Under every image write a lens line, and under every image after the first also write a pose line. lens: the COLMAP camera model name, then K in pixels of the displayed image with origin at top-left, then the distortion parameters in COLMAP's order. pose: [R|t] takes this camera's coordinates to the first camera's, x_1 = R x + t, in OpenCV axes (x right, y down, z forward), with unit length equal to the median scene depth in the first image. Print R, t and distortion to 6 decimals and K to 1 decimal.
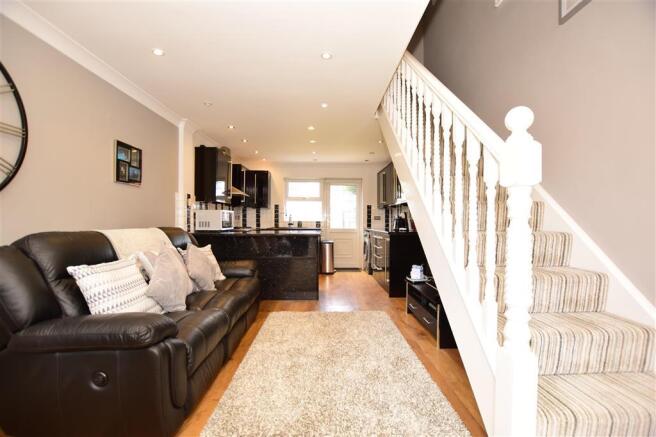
lens RADIAL K [[291.1, 0, 329.8], [0, 291.1, 220.3], [0, 0, 1]] dist [-0.018411, 0.000041]
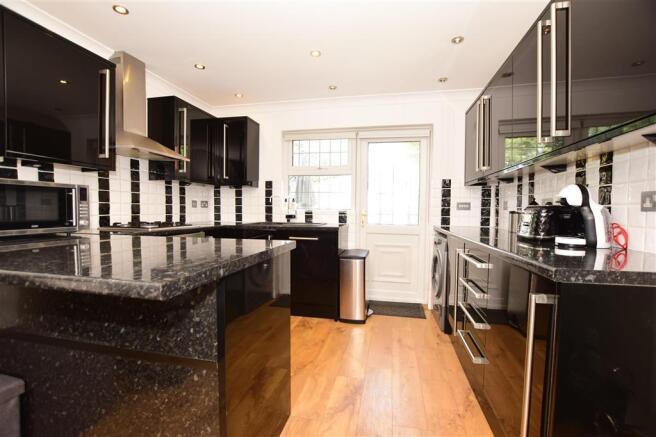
lens RADIAL K [[291.1, 0, 327.0], [0, 291.1, 220.4], [0, 0, 1]] dist [-0.018411, 0.000041]
pose [[0.973640, 0.016308, -0.227508, 0.085024], [-0.006859, 0.999083, 0.042260, -0.004309], [0.227989, -0.039586, 0.972859, 0.777406]]
